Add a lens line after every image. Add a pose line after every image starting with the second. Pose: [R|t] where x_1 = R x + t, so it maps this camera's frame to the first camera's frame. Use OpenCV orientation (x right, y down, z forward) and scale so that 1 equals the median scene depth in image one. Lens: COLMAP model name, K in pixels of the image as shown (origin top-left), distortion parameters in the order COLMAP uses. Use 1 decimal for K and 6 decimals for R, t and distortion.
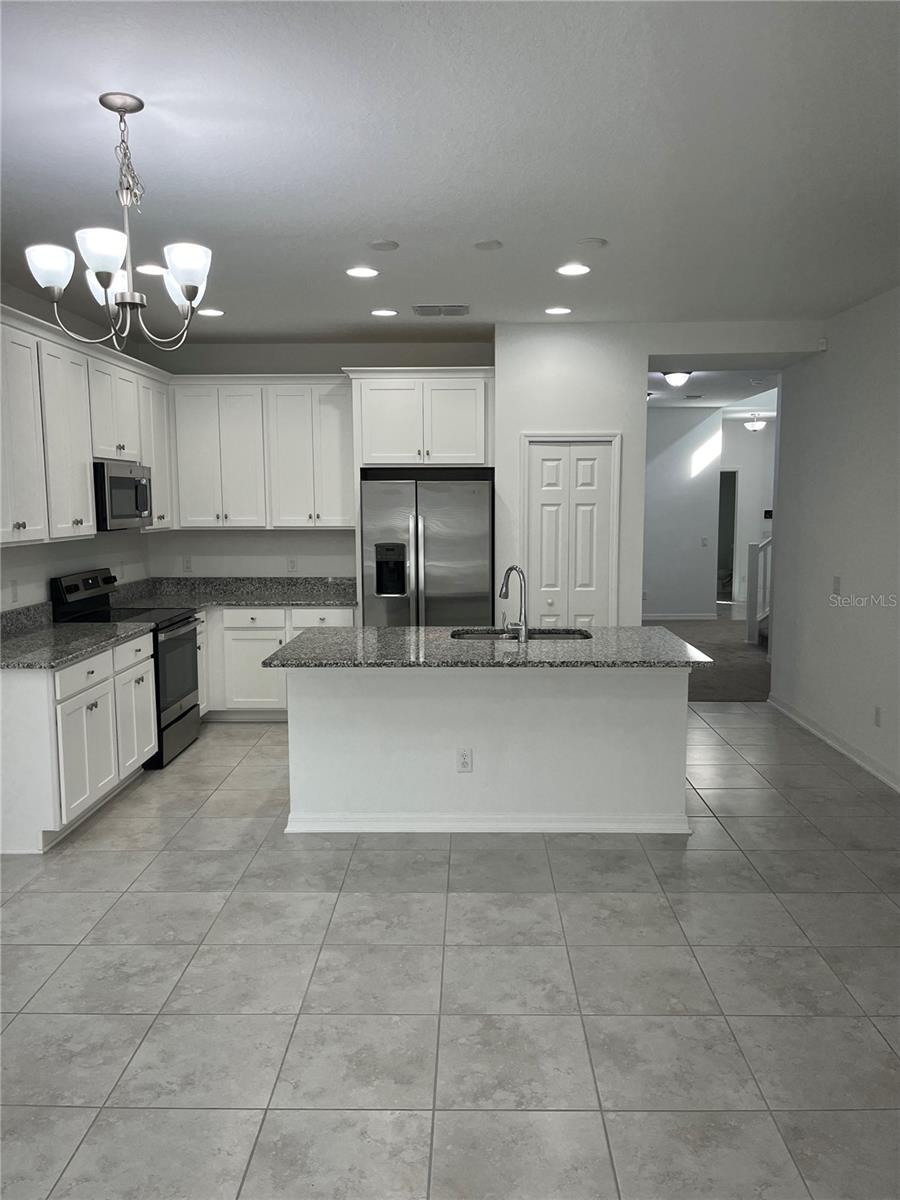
lens RADIAL K [[903.8, 0, 453.1], [0, 903.8, 606.7], [0, 0, 1]] dist [0.080650, -0.112287]
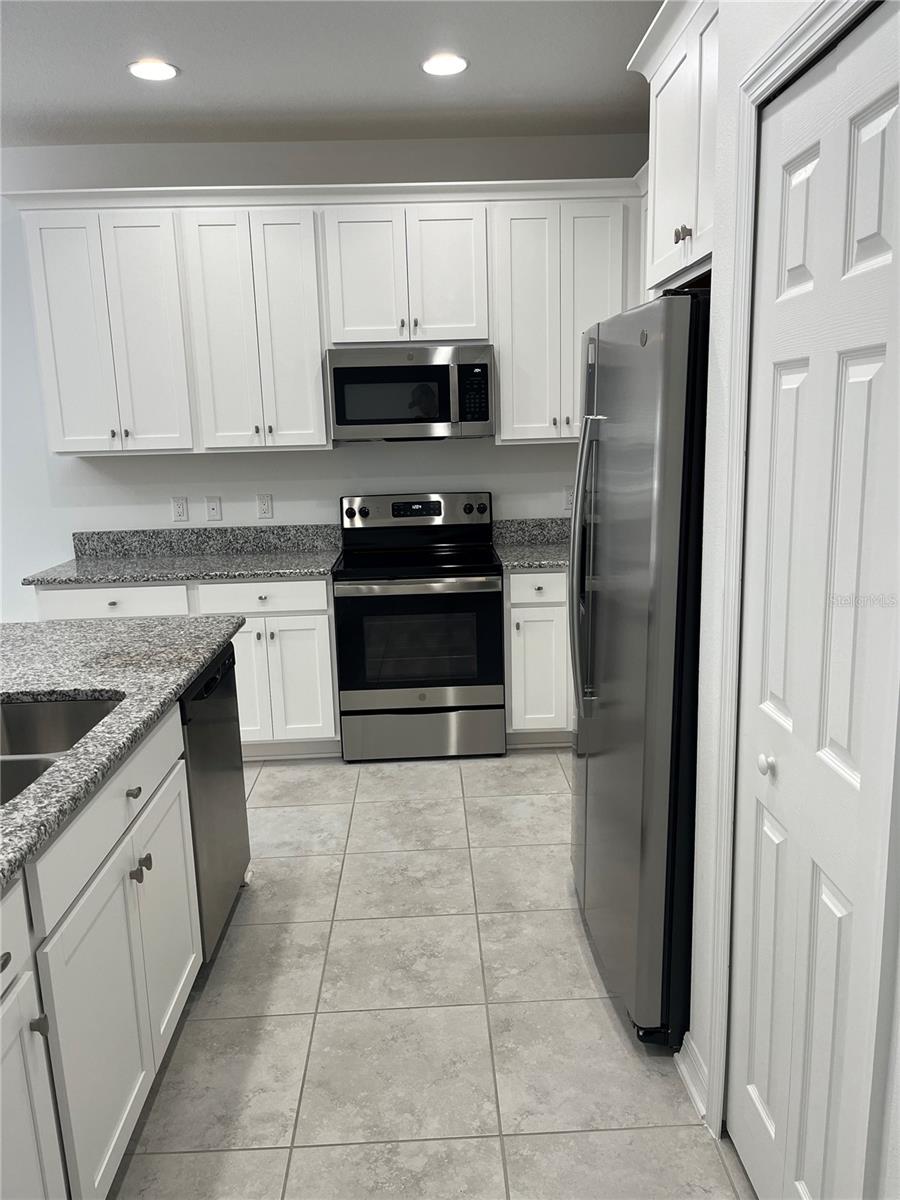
lens RADIAL K [[903.8, 0, 453.1], [0, 903.8, 606.7], [0, 0, 1]] dist [0.080650, -0.112287]
pose [[0.057762, 0.200874, -0.977913, 0.385009], [-0.089193, 0.976669, 0.195350, -0.100265], [0.994338, 0.075939, 0.074331, 1.003514]]
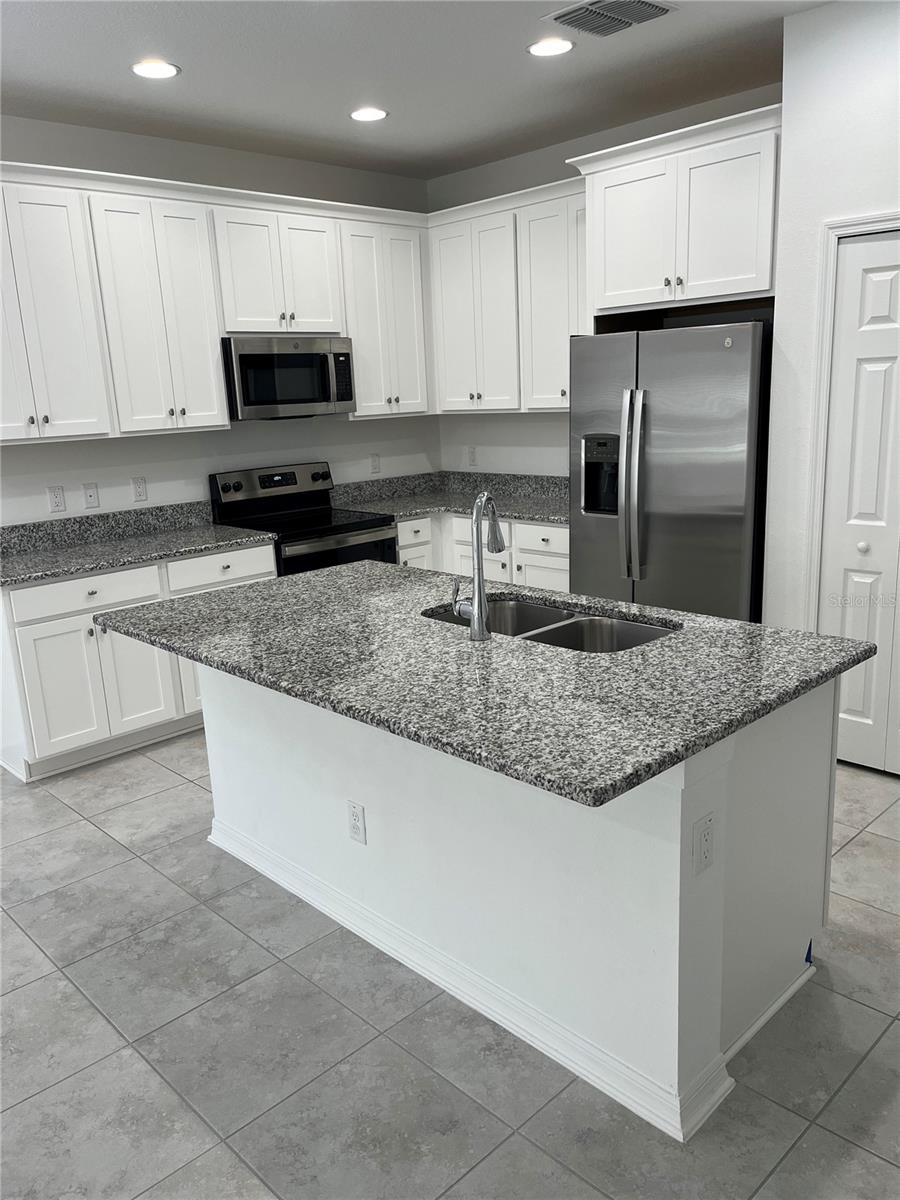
lens RADIAL K [[903.8, 0, 453.1], [0, 903.8, 606.7], [0, 0, 1]] dist [0.080650, -0.112287]
pose [[0.712326, 0.138952, -0.687957, 0.351680], [-0.040163, 0.986670, 0.157700, -0.051509], [0.700699, -0.084703, 0.708411, 0.499070]]
